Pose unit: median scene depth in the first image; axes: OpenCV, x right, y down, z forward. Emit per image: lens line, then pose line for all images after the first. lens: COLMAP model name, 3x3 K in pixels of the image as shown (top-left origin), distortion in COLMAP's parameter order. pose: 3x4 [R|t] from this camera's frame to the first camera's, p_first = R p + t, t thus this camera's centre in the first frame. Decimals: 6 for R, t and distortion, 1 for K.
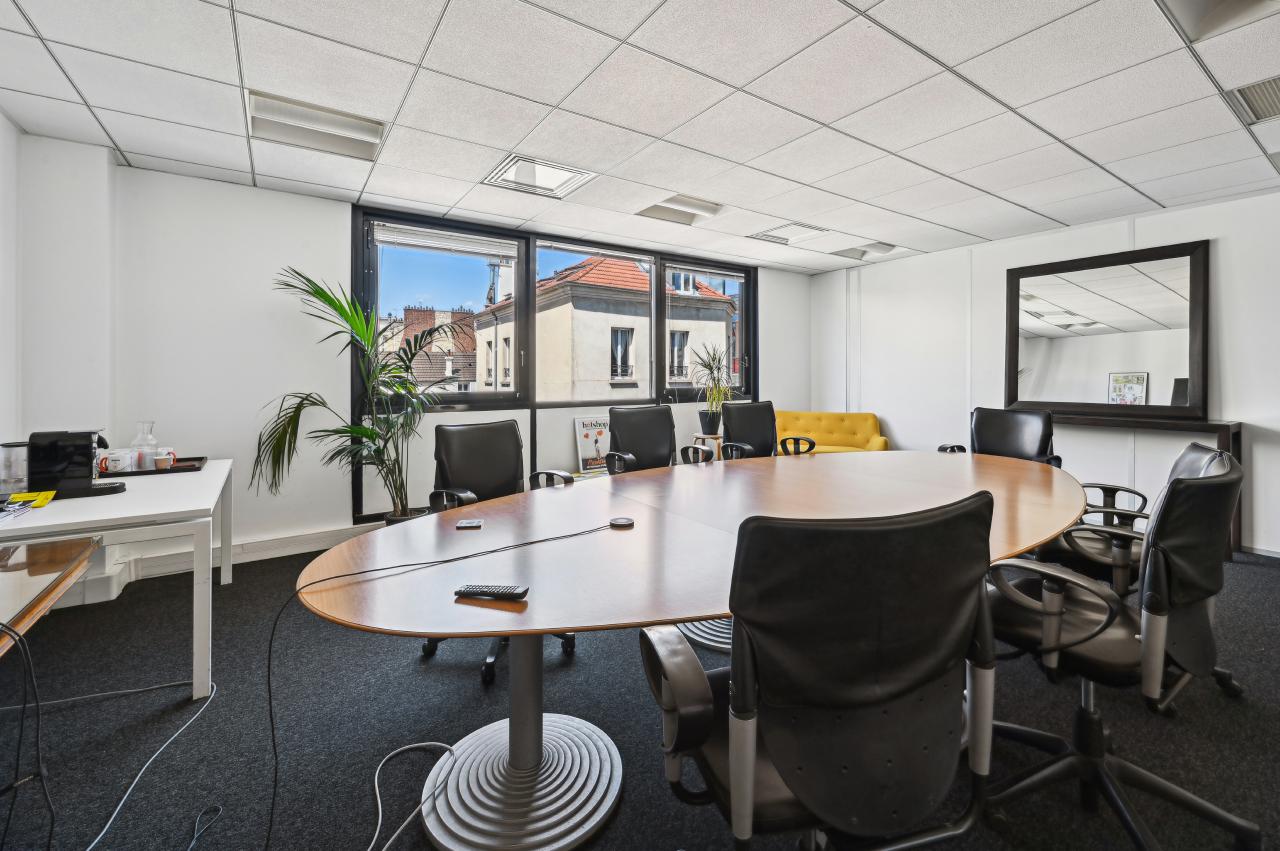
lens RADIAL K [[534.4, 0, 640.6], [0, 534.4, 409.3], [0, 0, 1]] dist [0.000062, -0.000014]
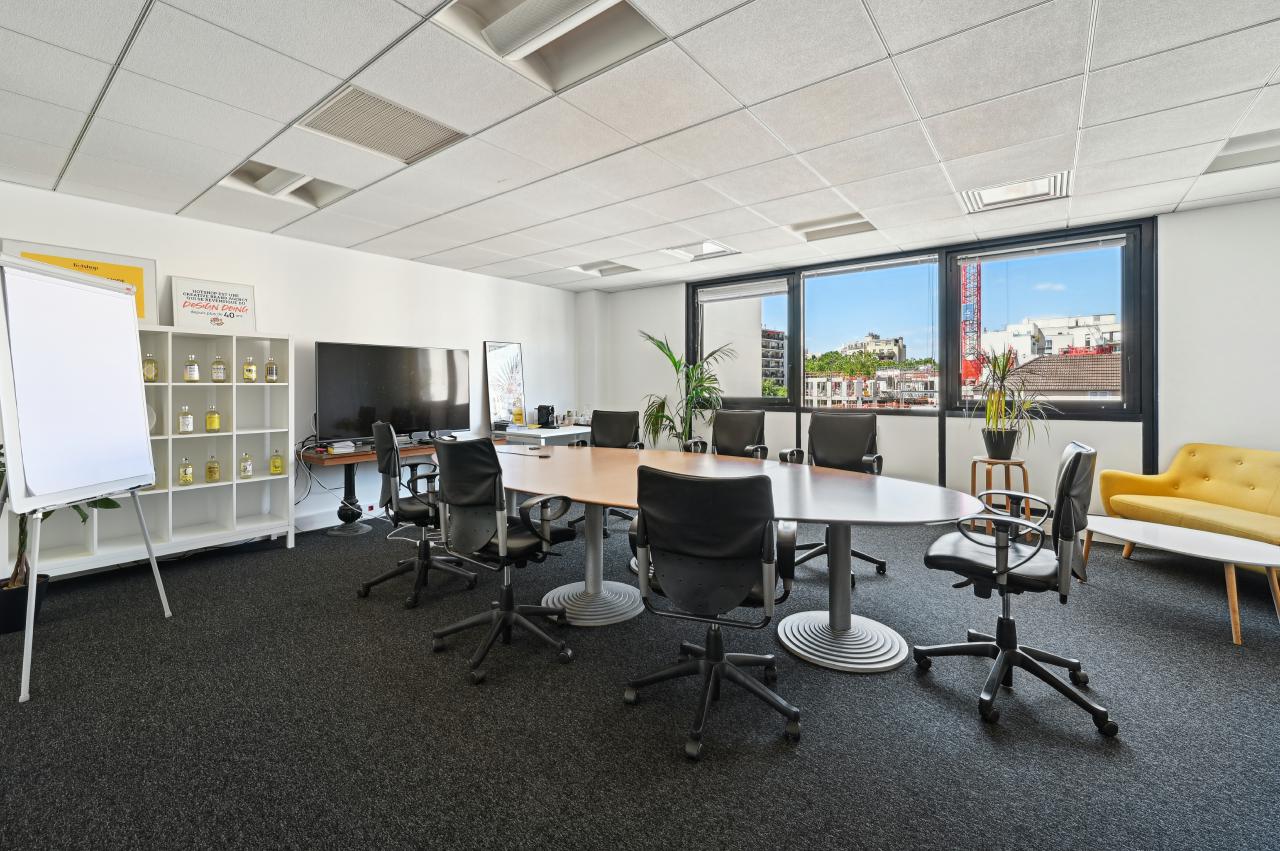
lens RADIAL K [[525.7, 0, 642.9], [0, 525.7, 382.9], [0, 0, 1]] dist [-0.000195, -0.000005]
pose [[0.316992, -0.000391, -0.948428, 0.806389], [-0.055857, 0.998256, -0.019081, -0.024698], [0.946782, 0.059025, 0.316417, 0.294899]]
